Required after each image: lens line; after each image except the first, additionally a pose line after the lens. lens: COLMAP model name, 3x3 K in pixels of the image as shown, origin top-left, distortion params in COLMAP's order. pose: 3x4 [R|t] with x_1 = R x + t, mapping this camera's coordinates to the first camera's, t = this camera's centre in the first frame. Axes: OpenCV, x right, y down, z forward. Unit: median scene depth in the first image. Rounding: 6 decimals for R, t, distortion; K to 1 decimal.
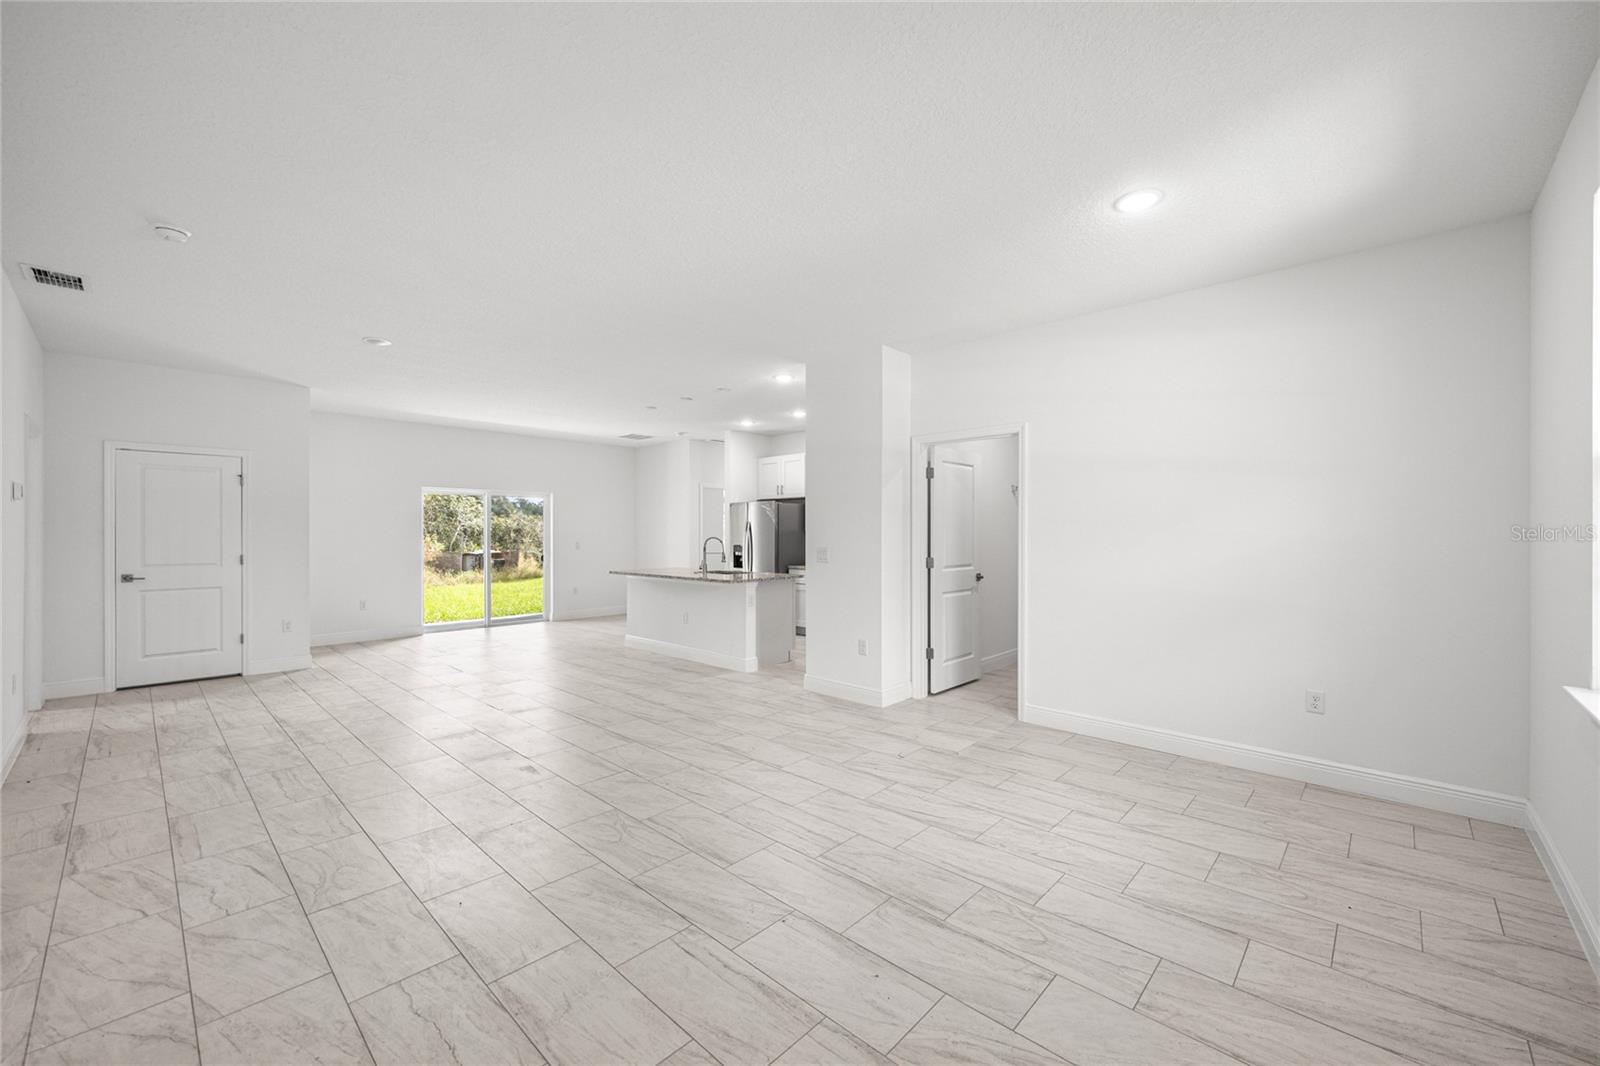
lens RADIAL K [[640.7, 0, 800.0], [0, 640.7, 533.0], [0, 0, 1]] dist [0.002234, 0.000205]
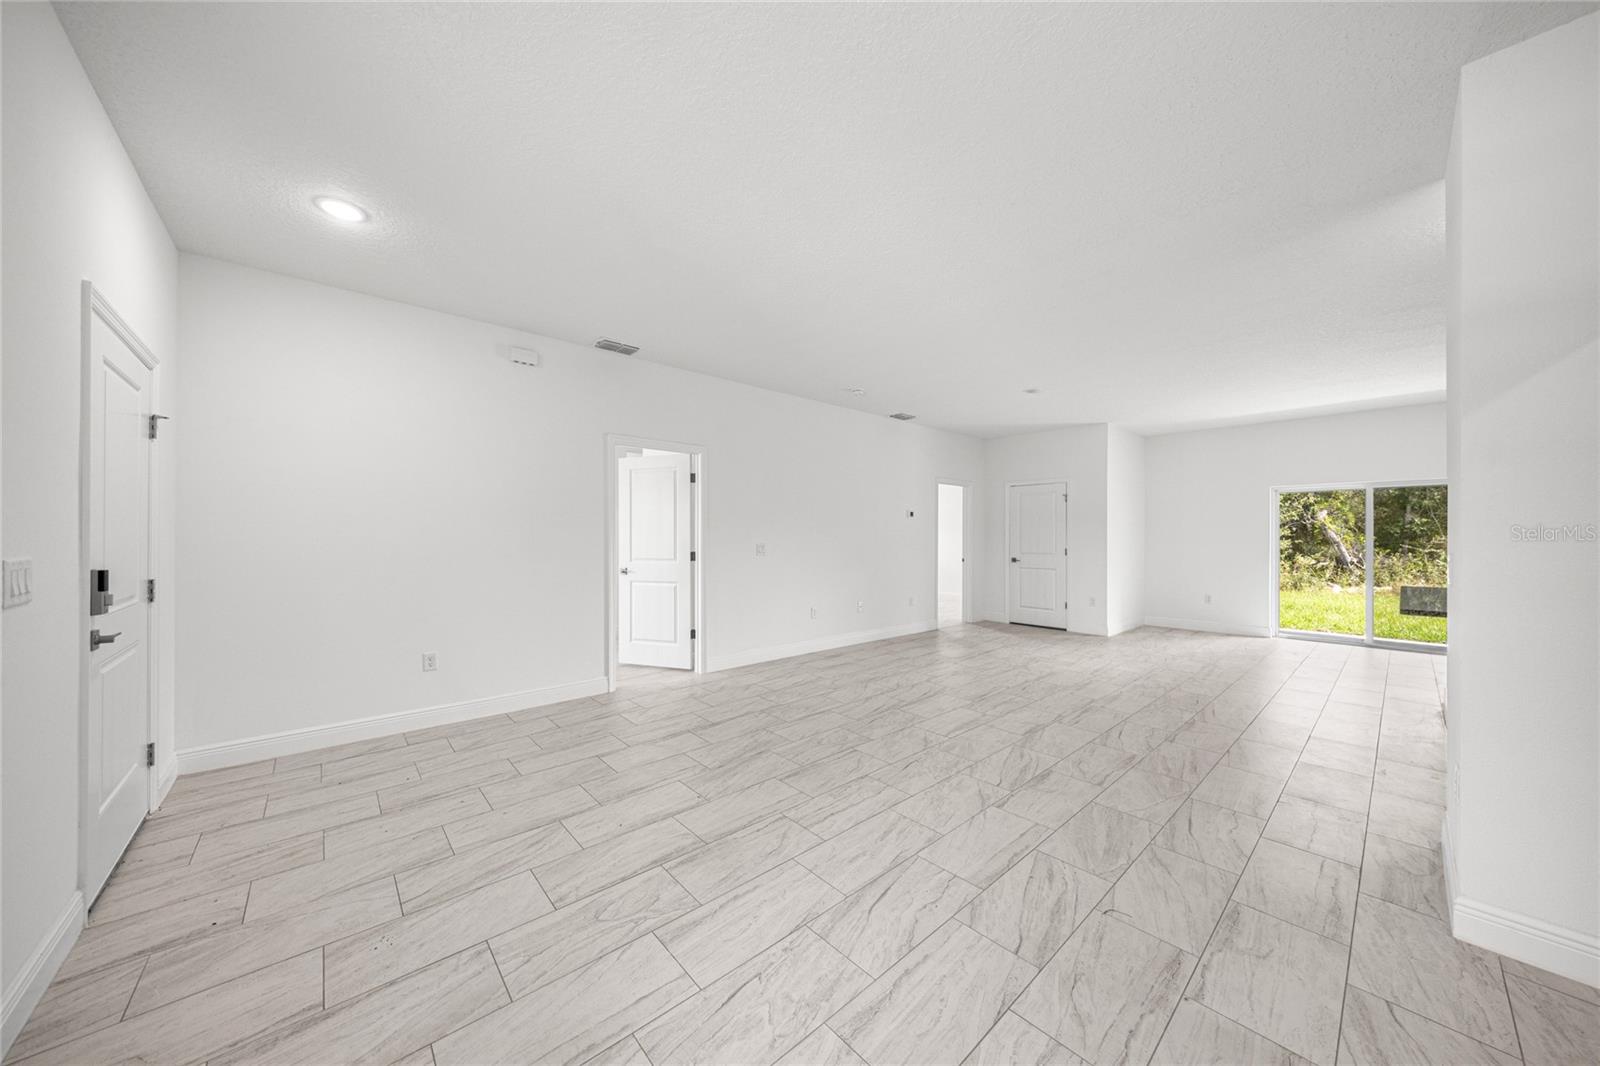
lens RADIAL K [[539.5, 0, 800.0], [0, 539.5, 533.0], [0, 0, 1]] dist [-0.000435, -0.000063]
pose [[-0.088373, -0.005502, -0.996072, 0.862086], [-0.005367, 0.999973, -0.005047, 0.014422], [0.996073, 0.004900, -0.088401, 0.988827]]
